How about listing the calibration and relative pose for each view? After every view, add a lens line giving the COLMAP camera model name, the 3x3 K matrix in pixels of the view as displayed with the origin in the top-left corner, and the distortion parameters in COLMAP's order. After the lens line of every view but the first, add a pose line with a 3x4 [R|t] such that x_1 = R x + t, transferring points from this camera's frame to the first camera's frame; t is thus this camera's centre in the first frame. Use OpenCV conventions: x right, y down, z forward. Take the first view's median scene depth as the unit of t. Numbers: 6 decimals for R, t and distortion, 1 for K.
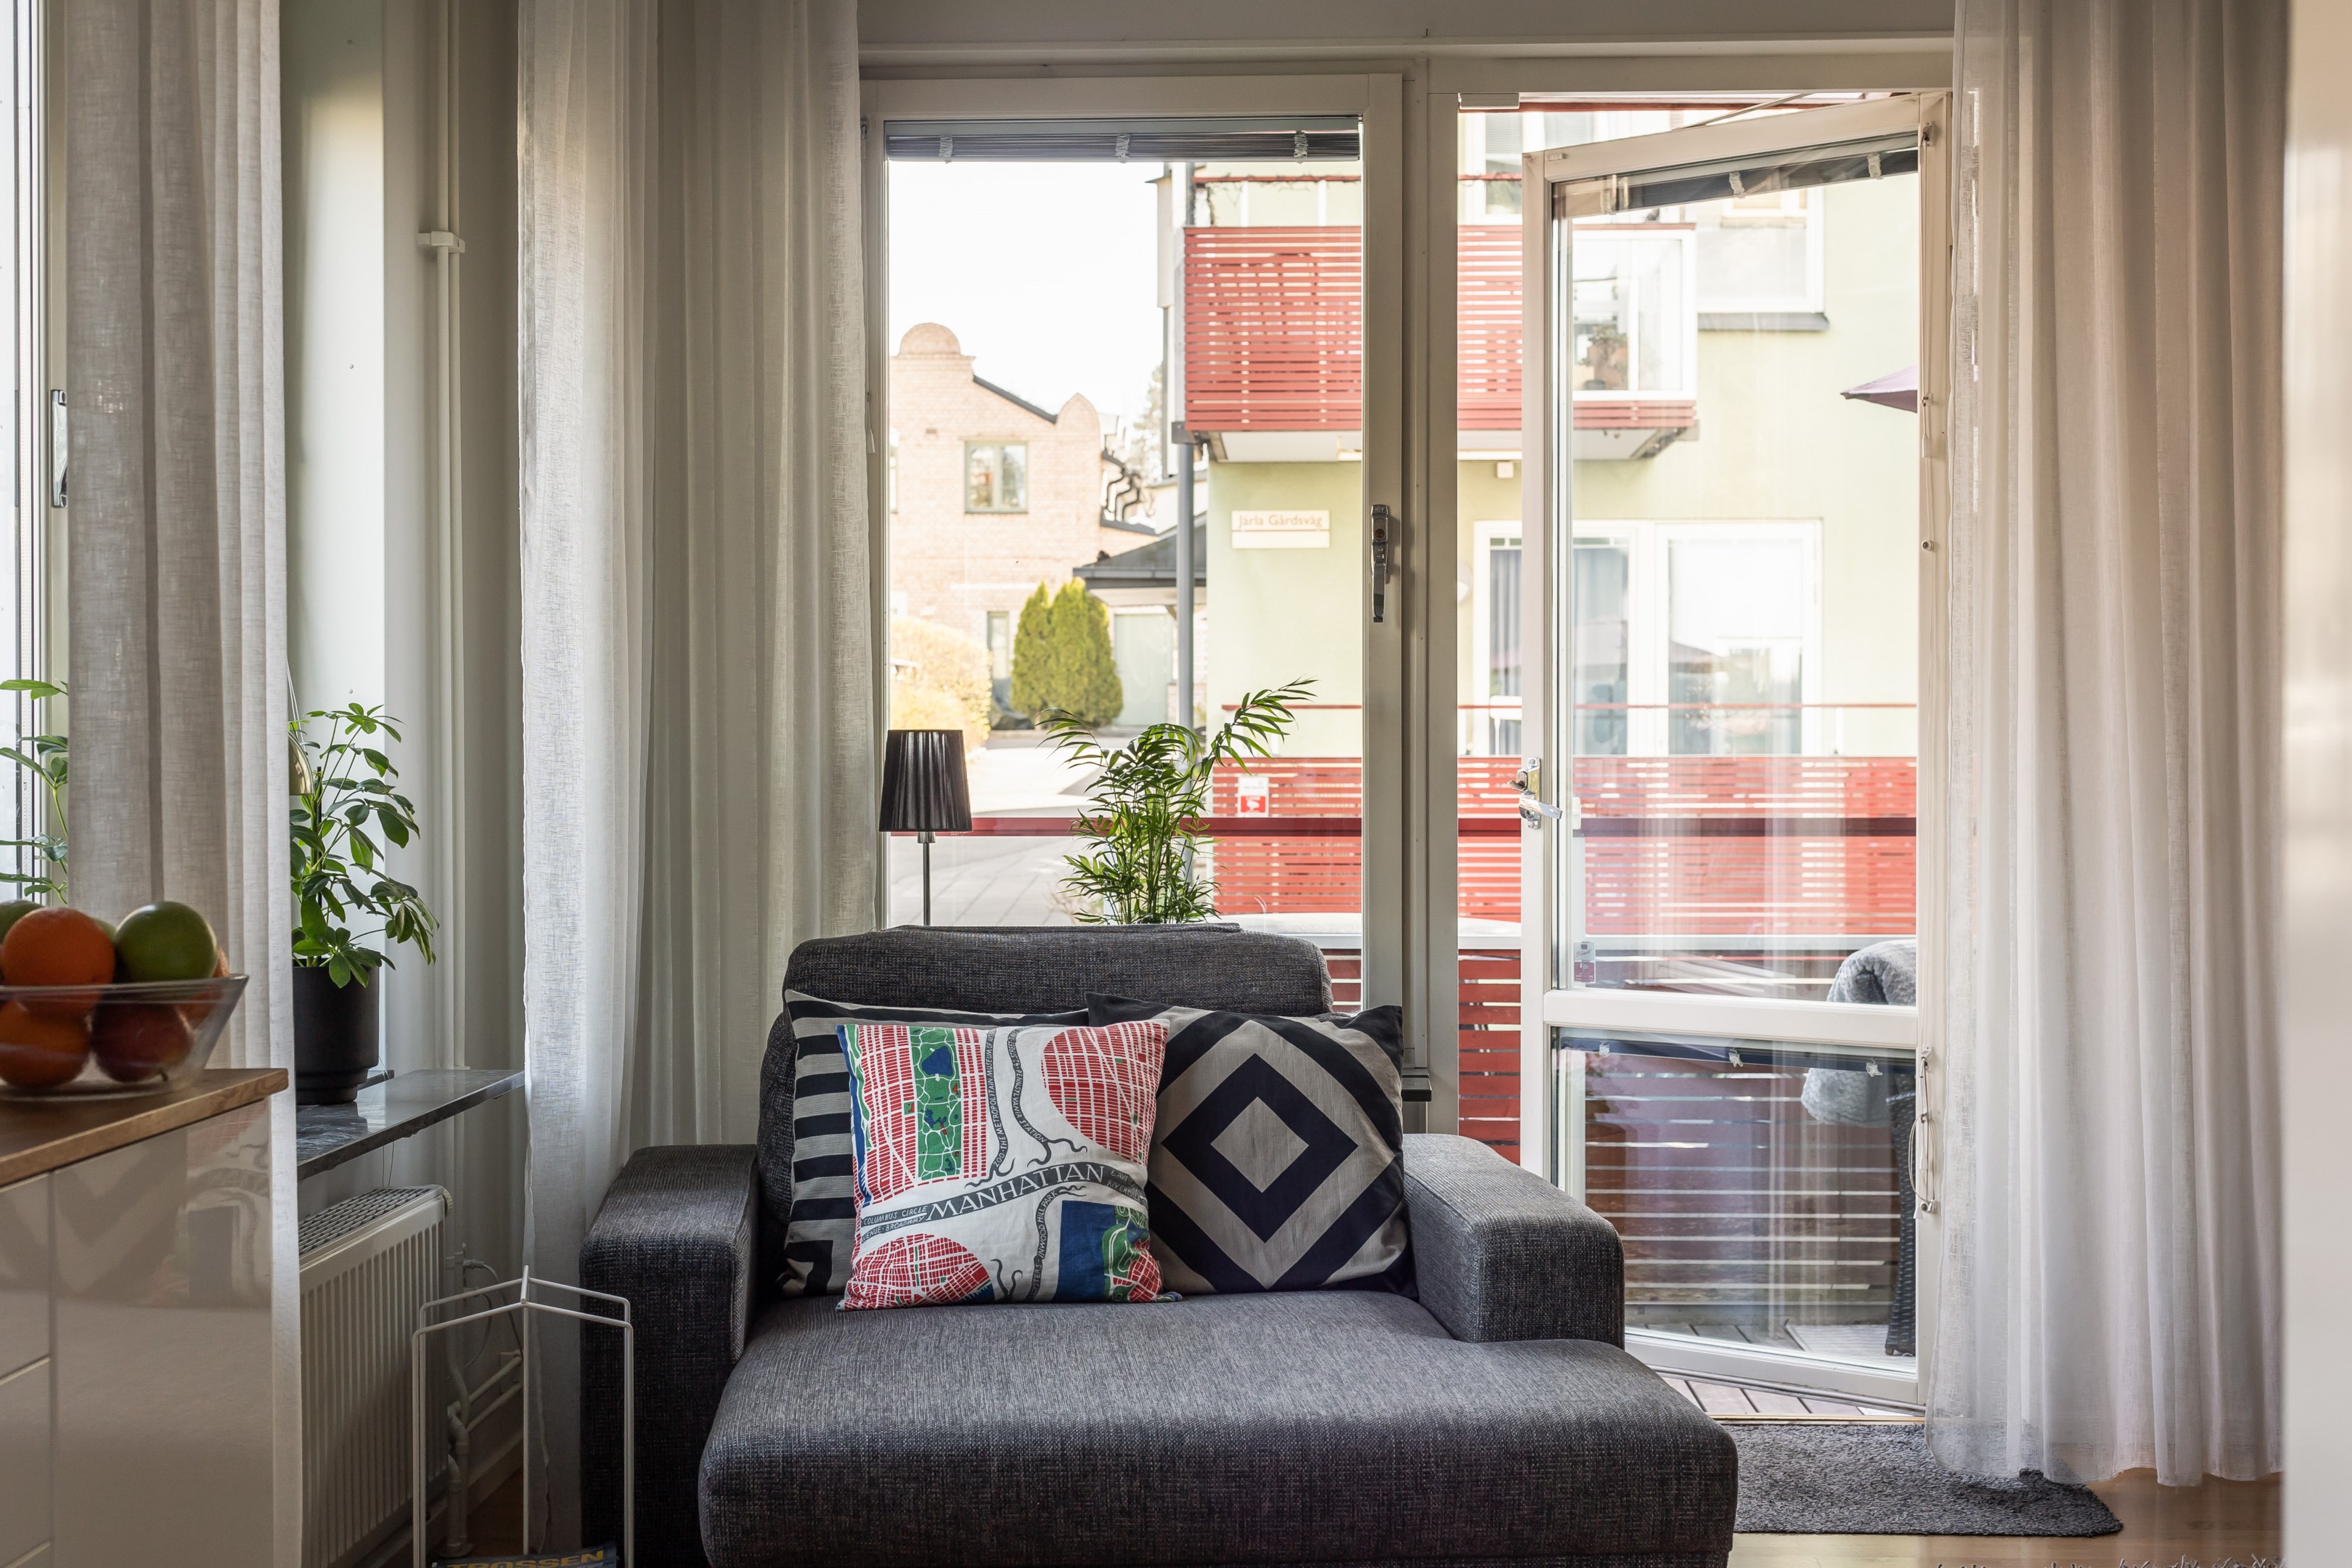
lens RADIAL K [[3398.2, 0, 1169.5], [0, 3398.2, 786.9], [0, 0, 1]] dist [0.032628, 0.000000]
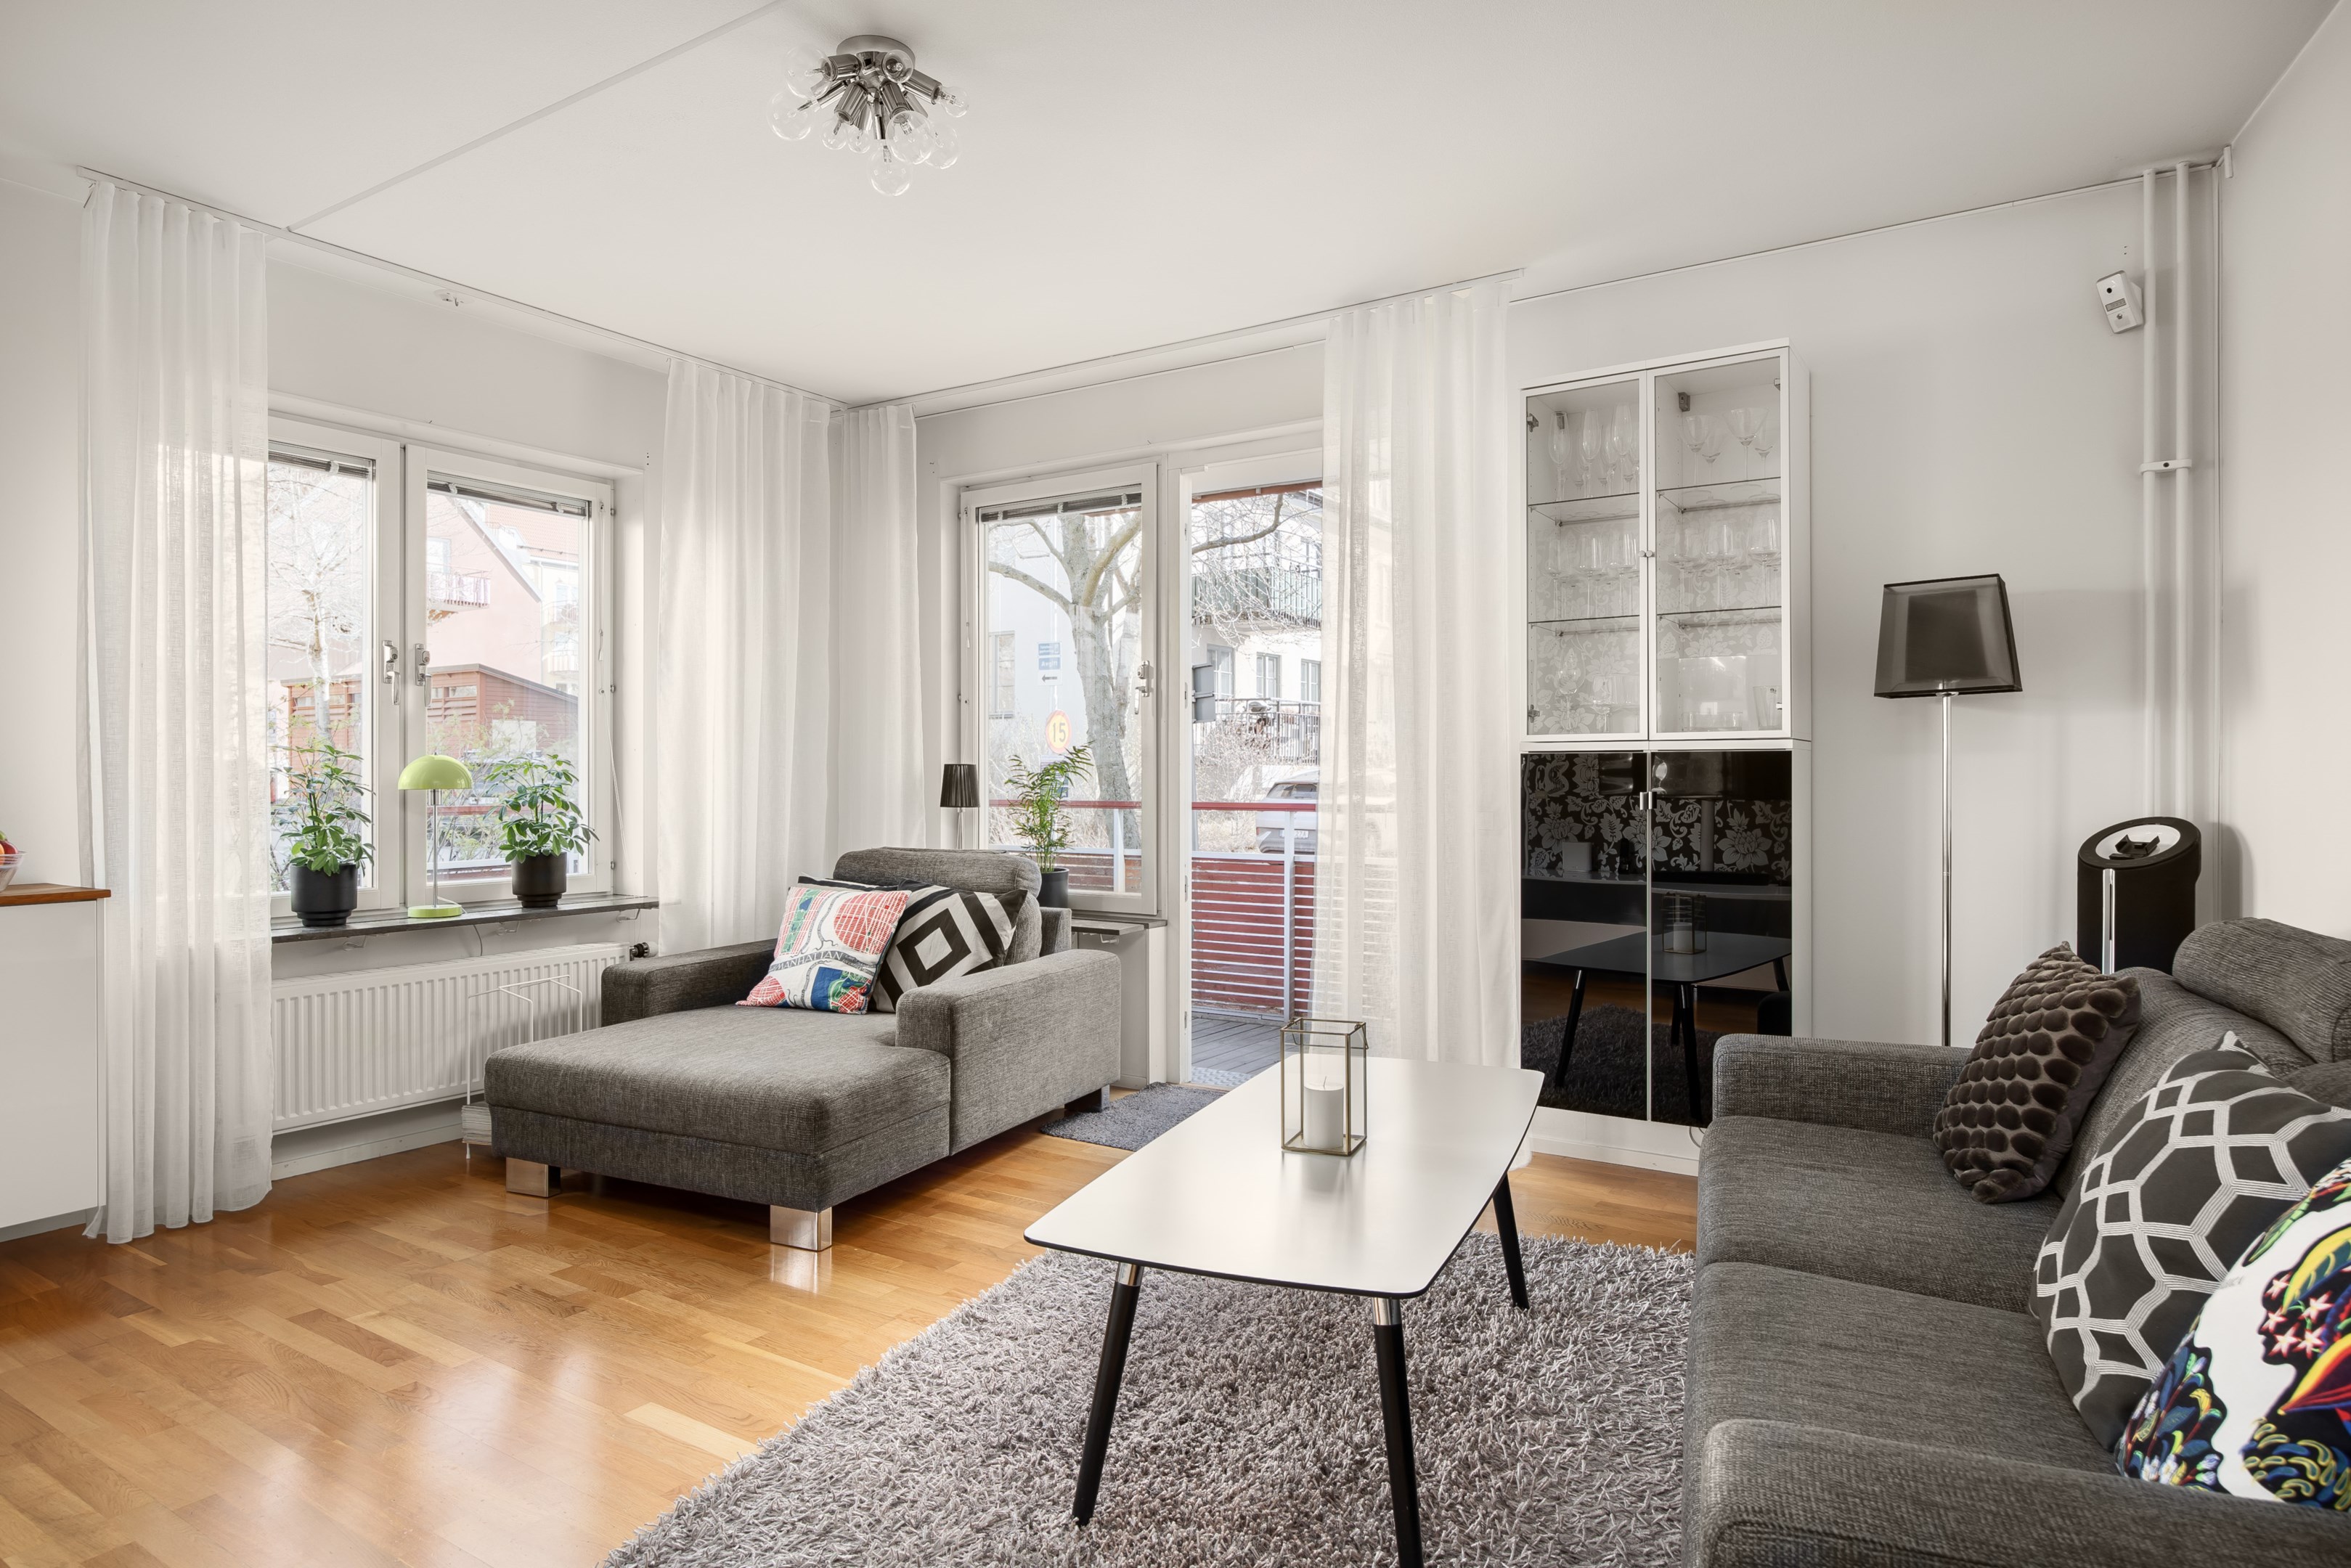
lens RADIAL K [[1349.8, 0, 1172.0], [0, 1349.8, 774.7], [0, 0, 1]] dist [0.004348, -0.002986]
pose [[0.857052, 0.002624, -0.515223, 0.641098], [-0.007125, 0.999952, -0.006760, -0.005046], [0.515180, 0.009465, 0.857030, 0.326566]]
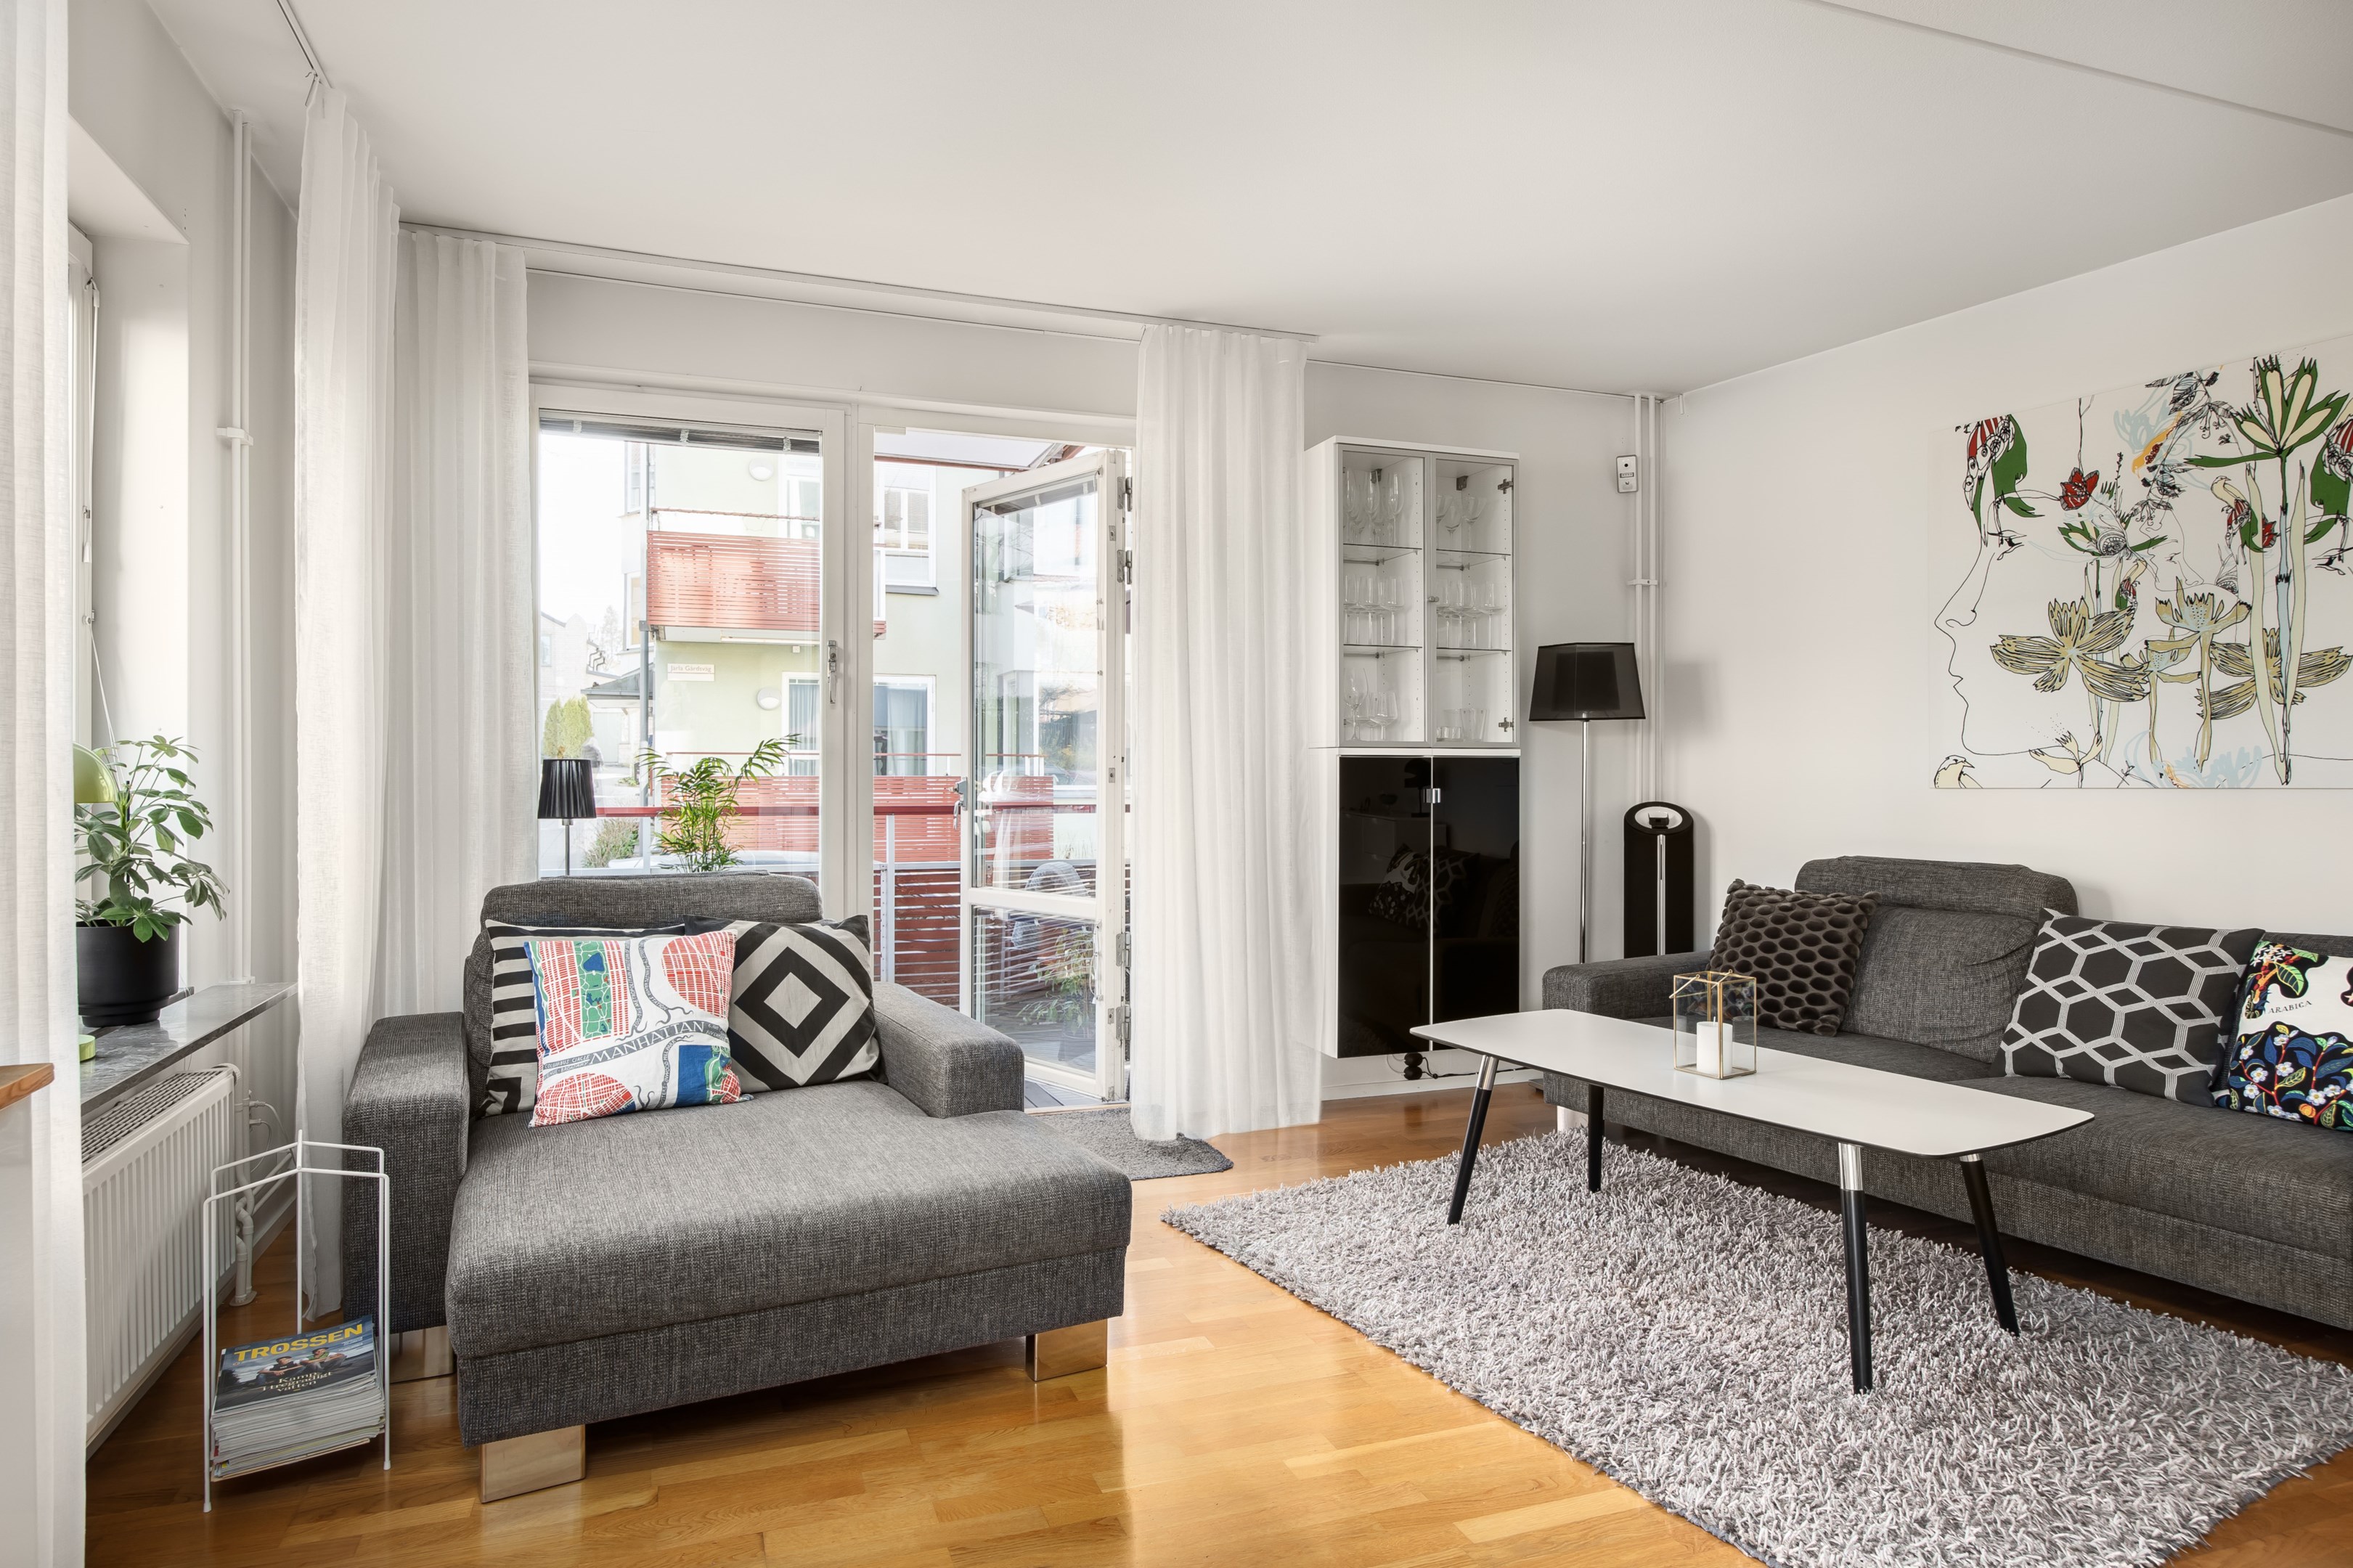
lens RADIAL K [[1351.0, 0, 1155.7], [0, 1351.0, 780.6], [0, 0, 1]] dist [0.004348, -0.002986]
pose [[0.927140, 0.001634, 0.374711, -0.061996], [0.000611, 0.999983, -0.005872, -0.002281], [-0.374714, 0.005673, 0.927123, 0.303237]]
